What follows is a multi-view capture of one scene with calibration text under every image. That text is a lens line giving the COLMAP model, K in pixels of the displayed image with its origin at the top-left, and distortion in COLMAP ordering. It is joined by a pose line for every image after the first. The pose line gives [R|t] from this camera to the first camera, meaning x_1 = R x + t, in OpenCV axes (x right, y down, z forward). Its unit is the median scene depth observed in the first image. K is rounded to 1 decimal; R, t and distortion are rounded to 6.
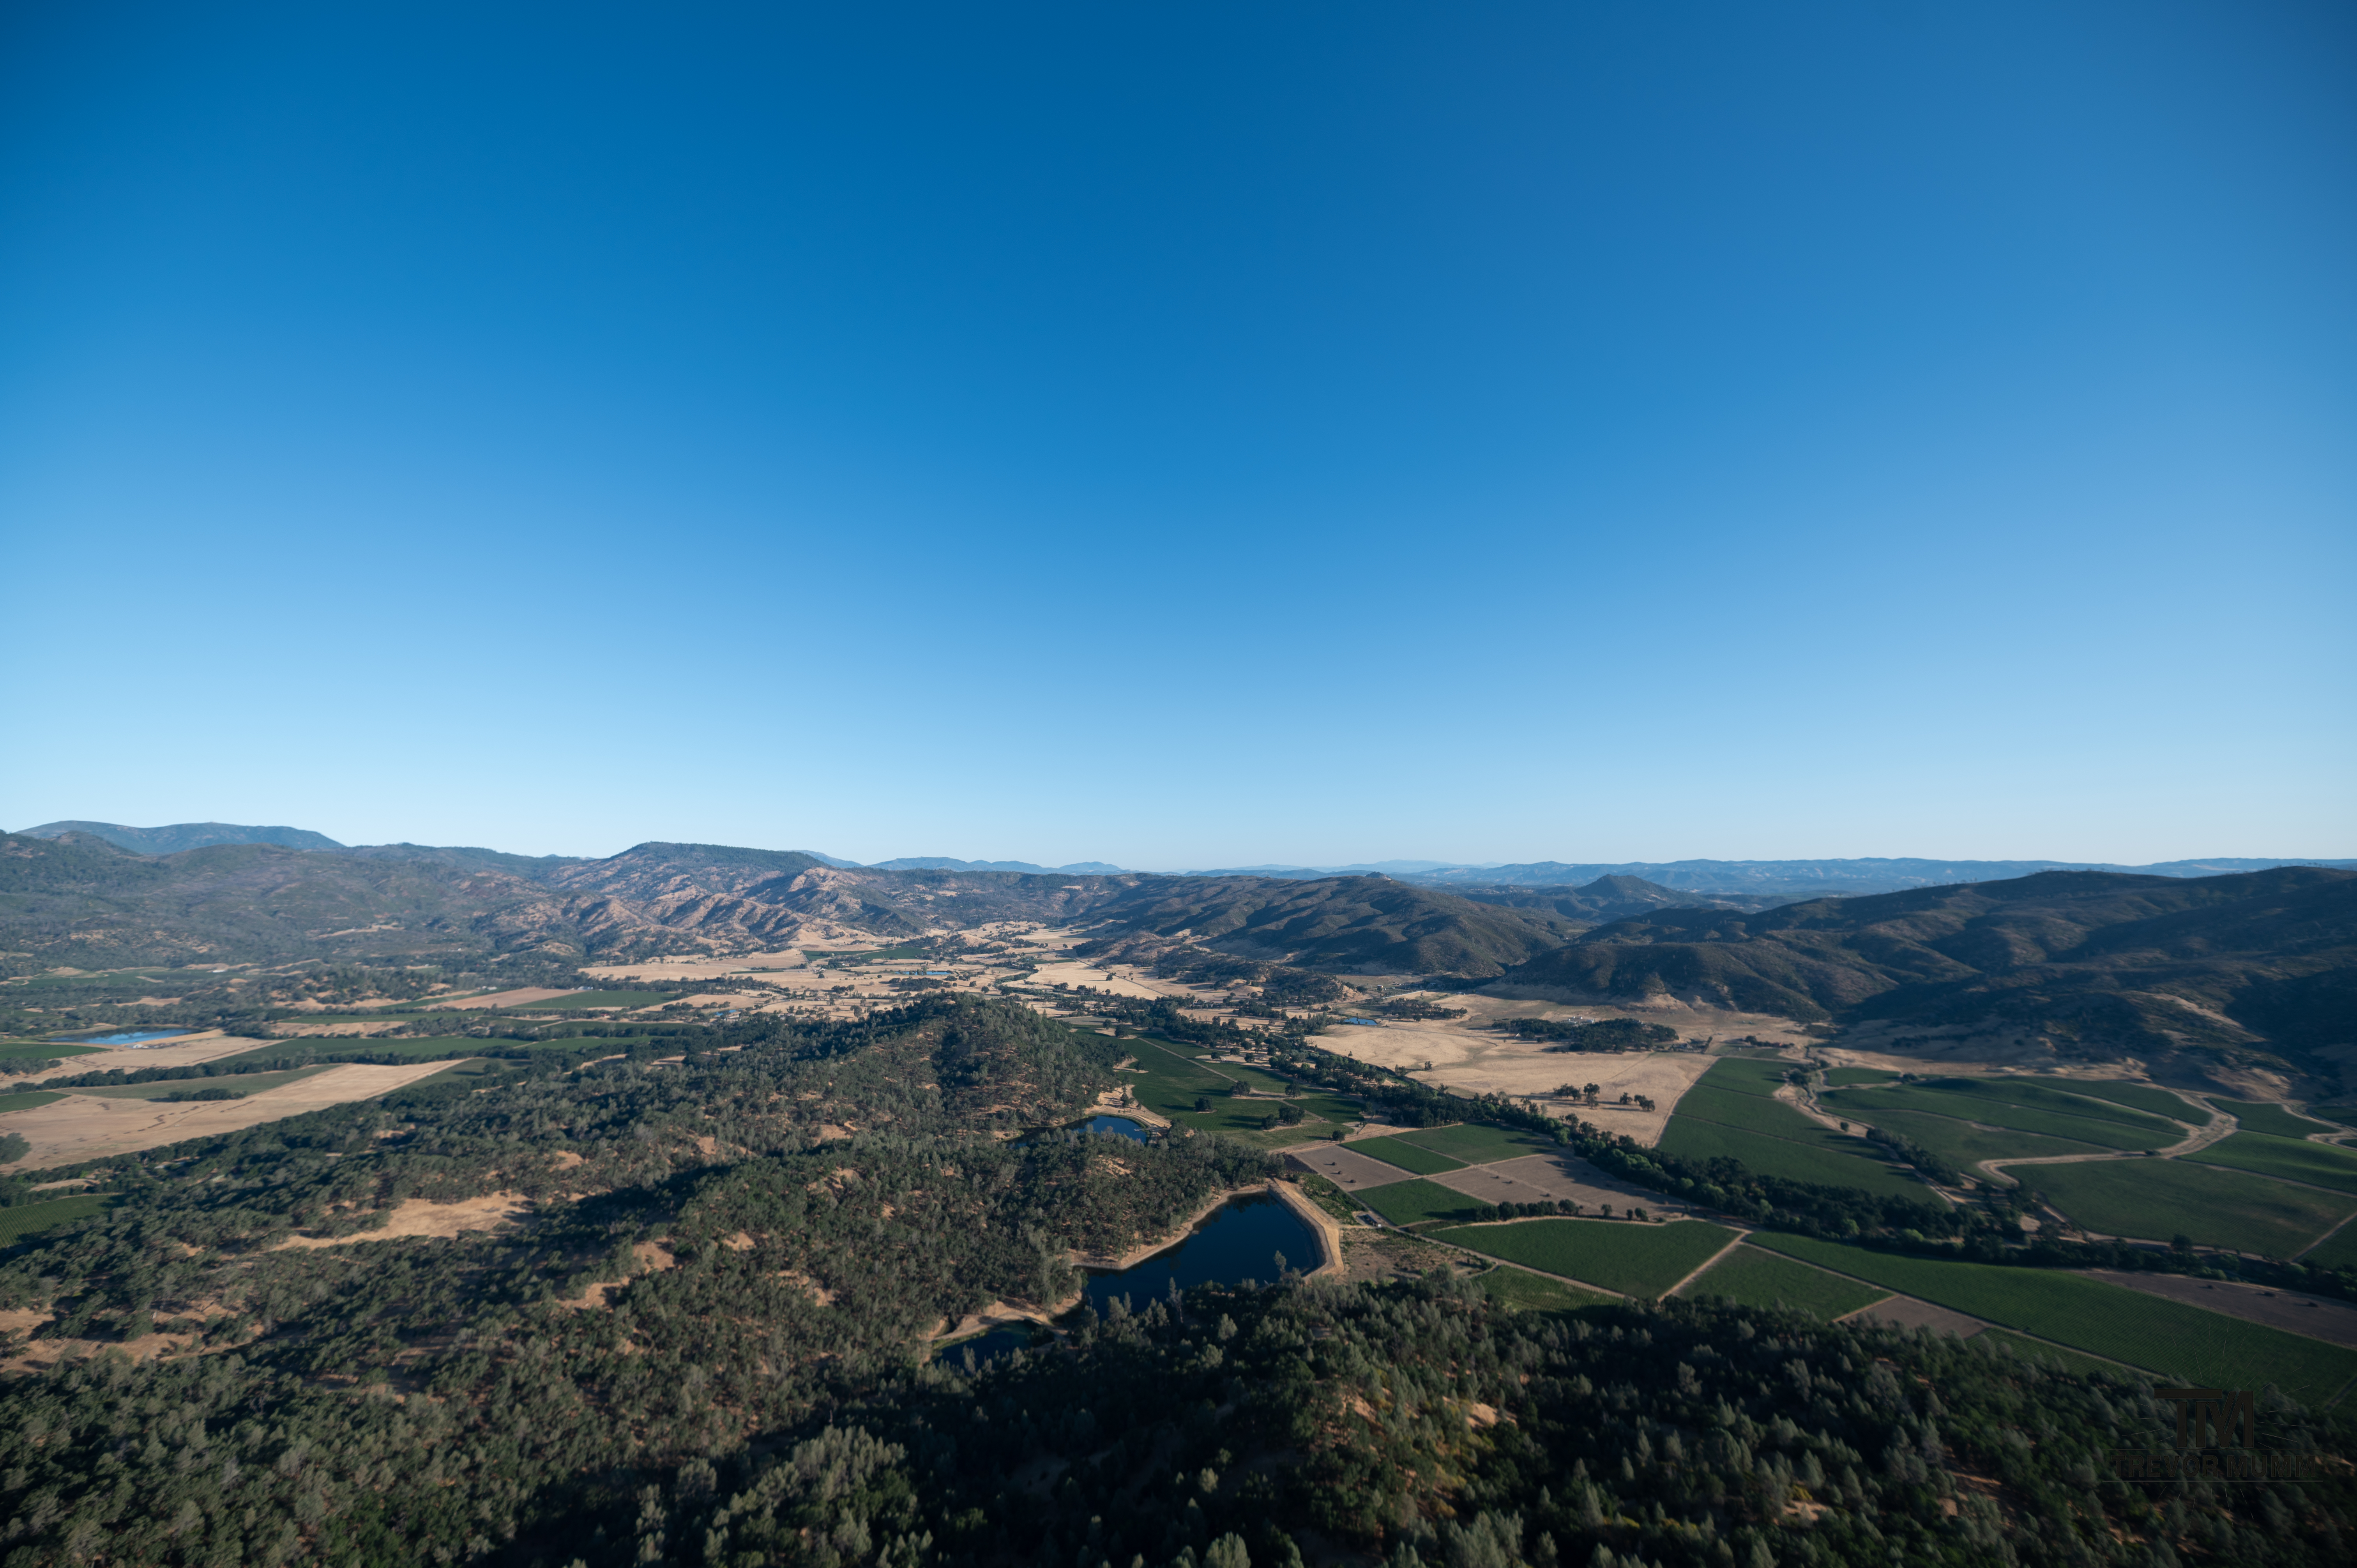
lens RADIAL K [[947.0, 0, 1163.4], [0, 947.0, 788.9], [0, 0, 1]] dist [0.001526, -0.003091]
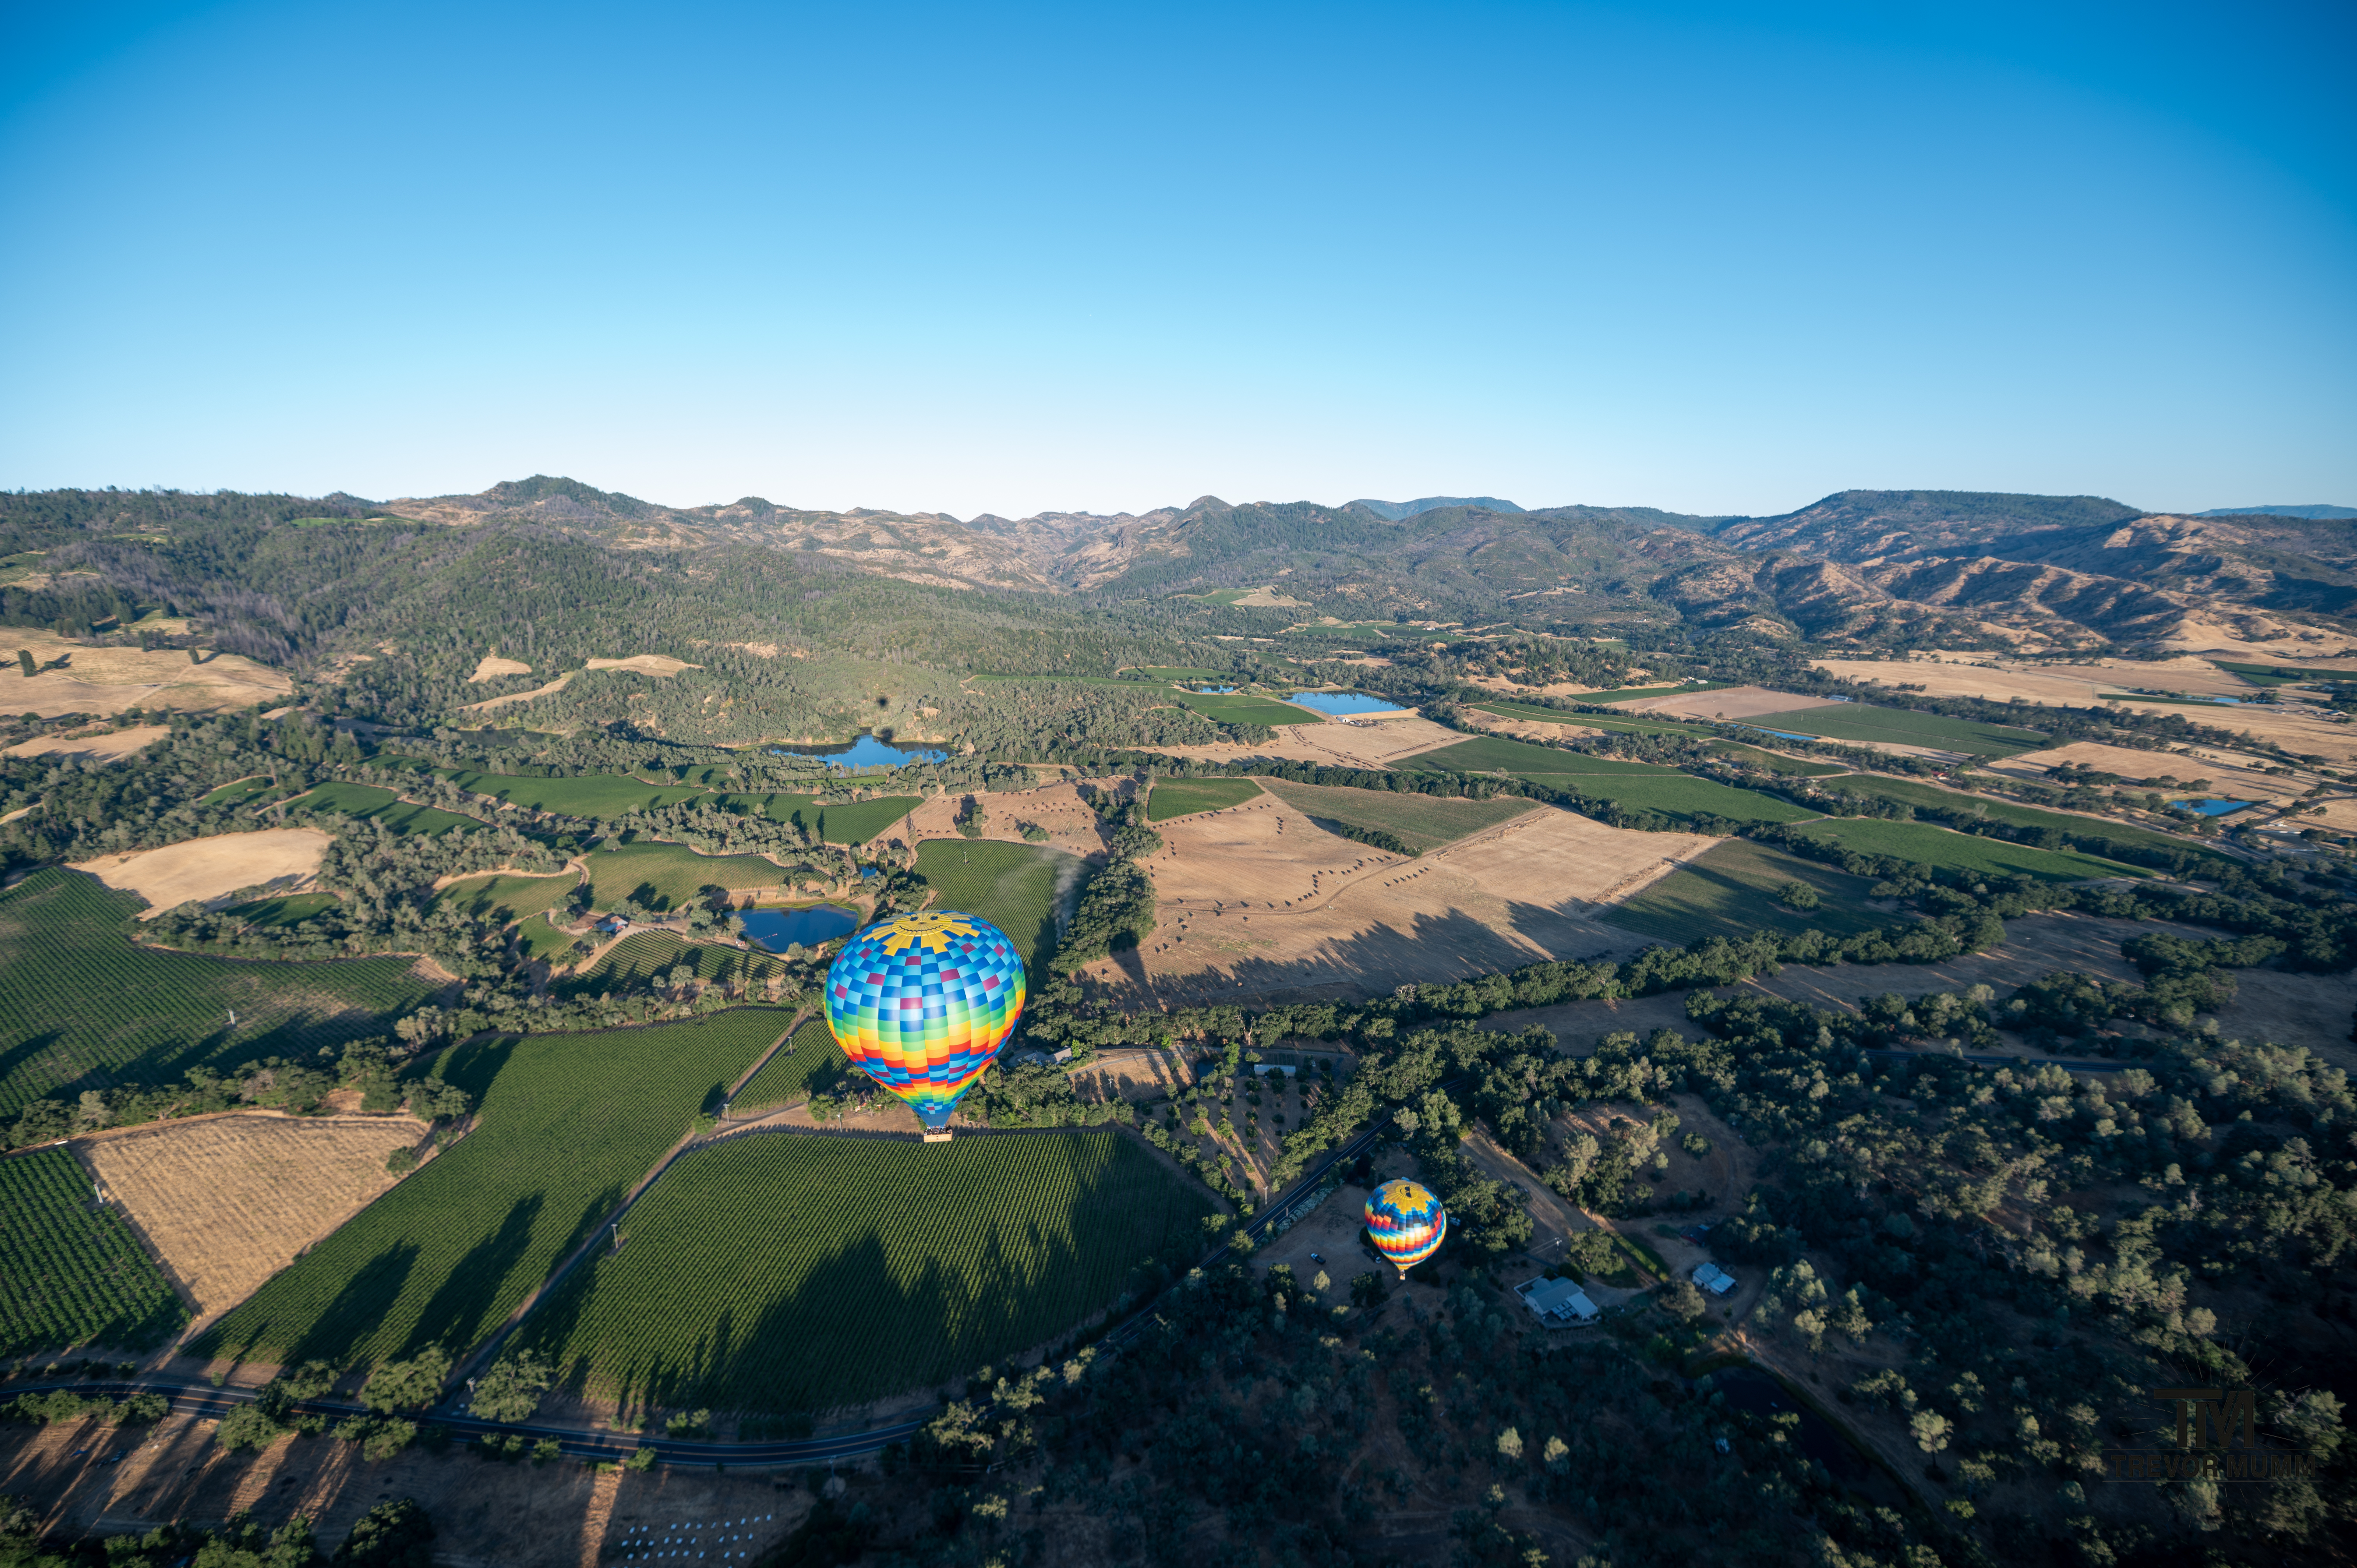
lens RADIAL K [[947.0, 0, 1163.4], [0, 947.0, 788.9], [0, 0, 1]] dist [0.001526, -0.003091]
pose [[0.483064, 0.213349, -0.849195, -0.238499], [0.087249, 0.953304, 0.289136, 0.037661], [0.871227, -0.213763, 0.441892, 0.263839]]
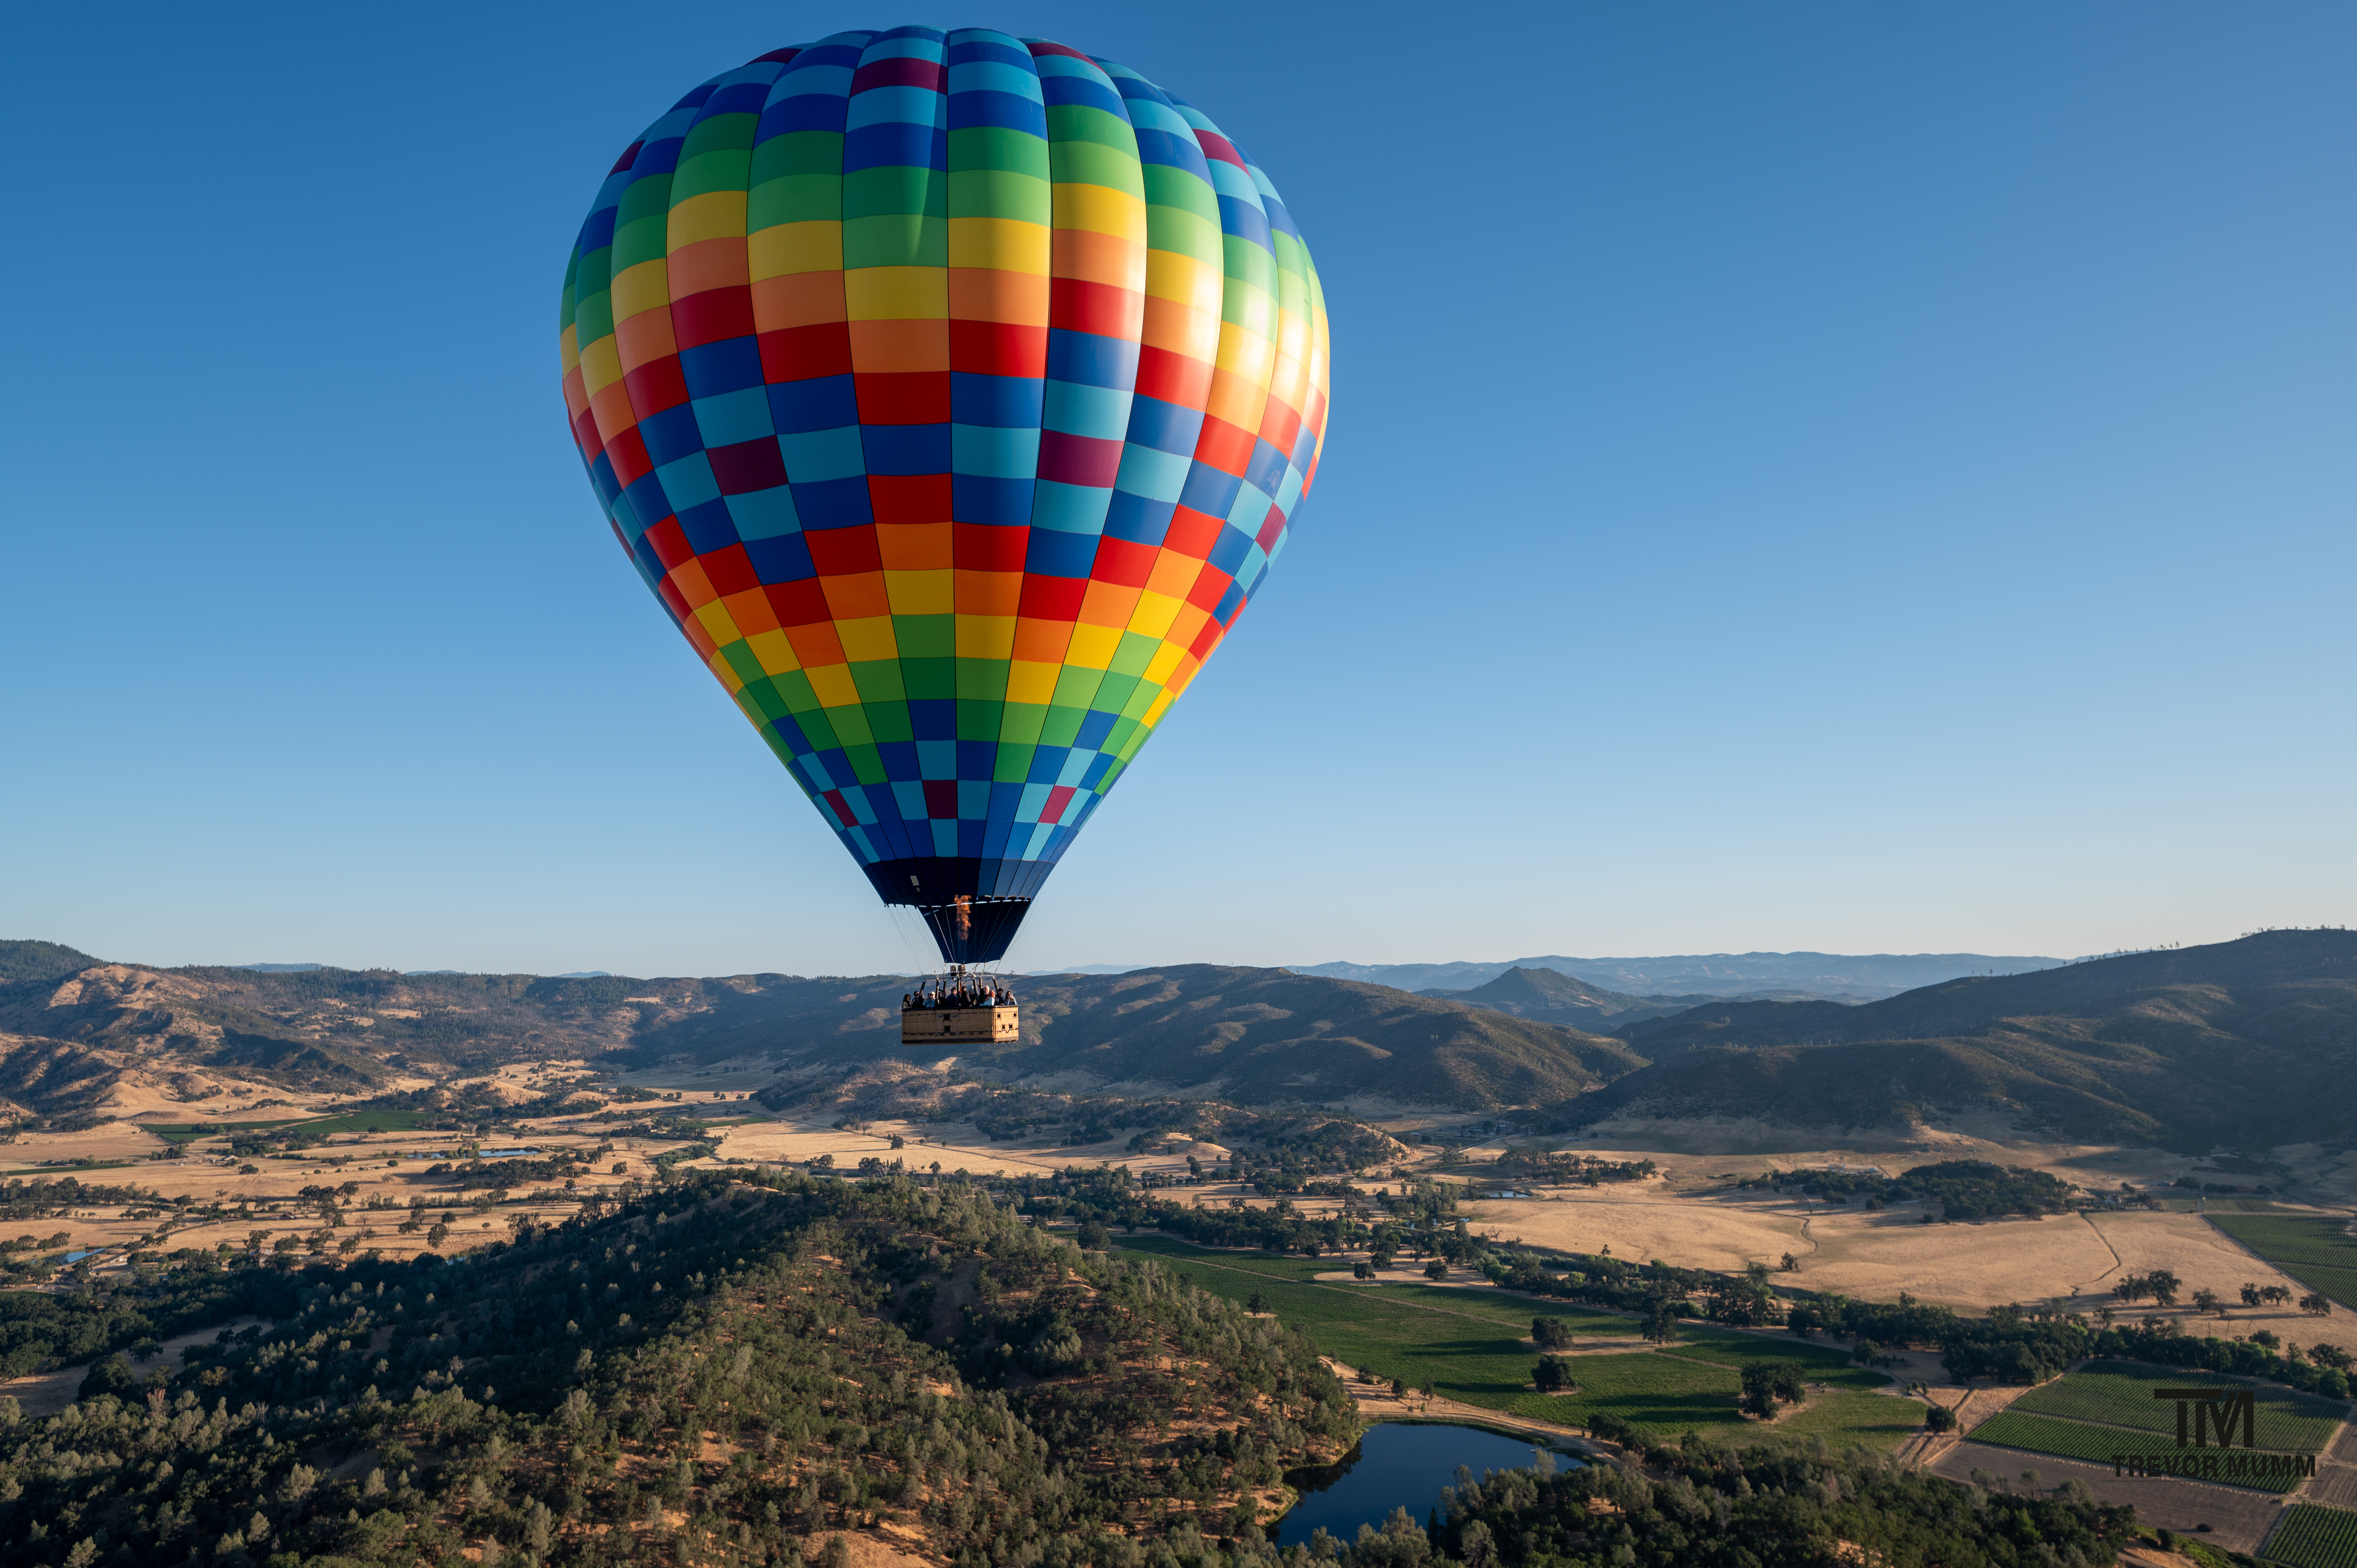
lens RADIAL K [[1513.3, 0, 1165.0], [0, 1513.3, 783.3], [0, 0, 1]] dist [0.009302, -0.000901]
pose [[0.955177, 0.026741, 0.294823, -0.153653], [-0.012627, 0.998686, -0.049673, 0.041890], [-0.295764, 0.043724, 0.954260, 0.162123]]
